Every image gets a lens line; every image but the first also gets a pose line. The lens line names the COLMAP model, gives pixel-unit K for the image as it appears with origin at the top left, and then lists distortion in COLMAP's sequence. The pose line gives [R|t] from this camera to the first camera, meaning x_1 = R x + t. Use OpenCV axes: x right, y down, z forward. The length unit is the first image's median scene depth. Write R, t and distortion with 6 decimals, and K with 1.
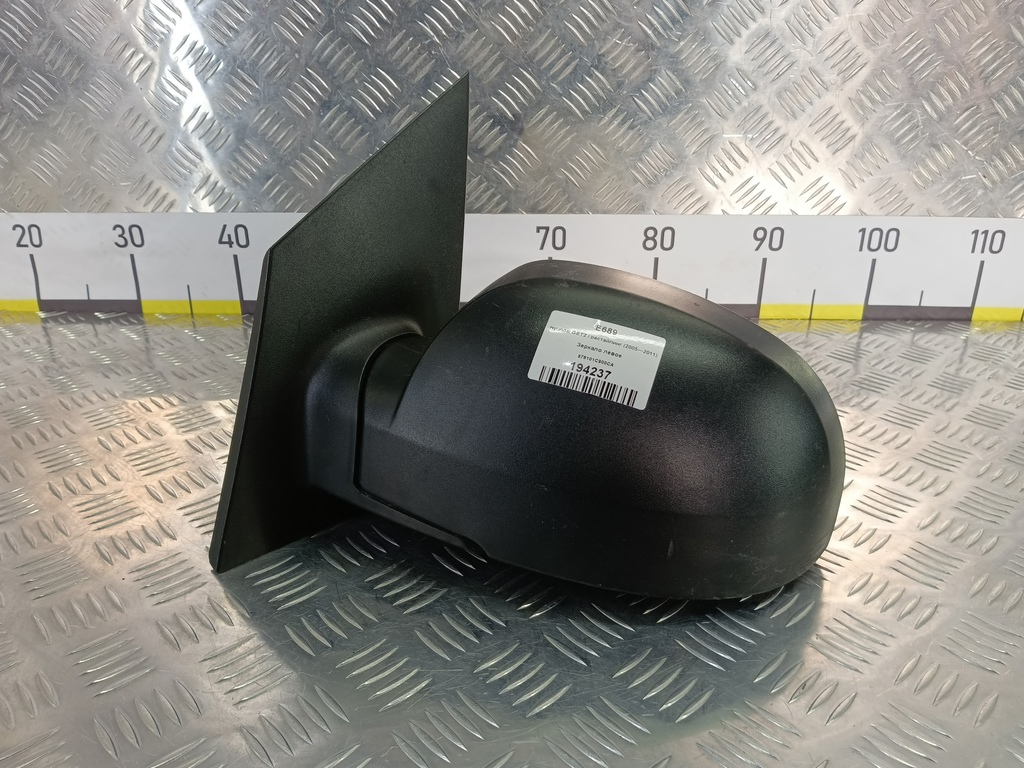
lens RADIAL K [[811.9, 0, 524.1], [0, 811.9, 412.3], [0, 0, 1]] dist [0.070436, -0.137634]
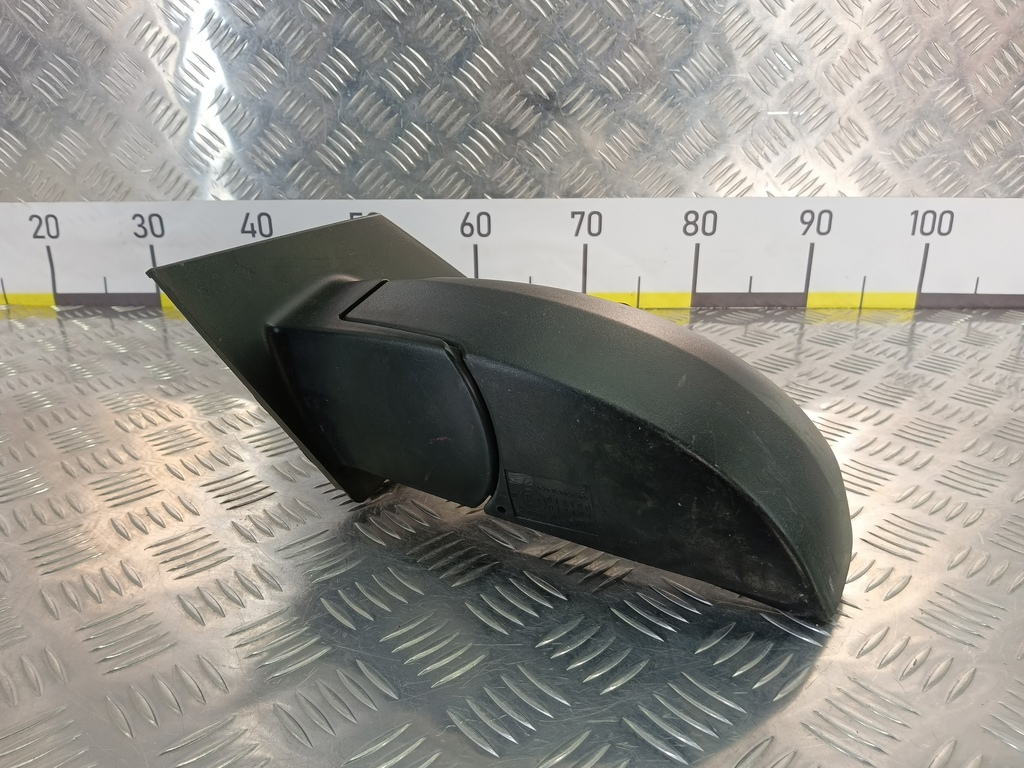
lens RADIAL K [[804.9, 0, 517.9], [0, 804.9, 425.0], [0, 0, 1]] dist [0.072507, -0.148446]
pose [[0.999856, -0.005106, -0.016208, -0.035449], [0.004505, 0.999307, -0.036947, 0.059933], [0.016385, 0.036869, 0.999186, 0.064102]]
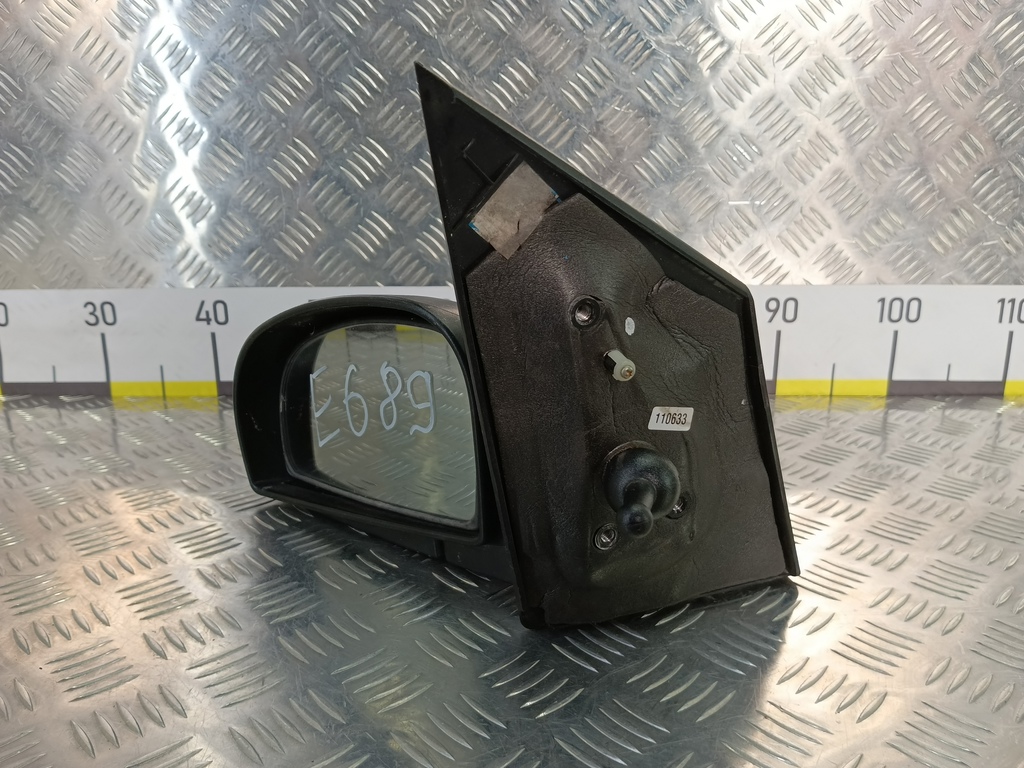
lens RADIAL K [[804.9, 0, 517.9], [0, 804.9, 425.0], [0, 0, 1]] dist [0.072507, -0.148446]
pose [[0.999956, -0.009236, -0.001391, -0.003935], [0.008955, 0.990317, -0.138535, 0.047224], [0.002657, 0.138516, 0.990357, 0.102862]]
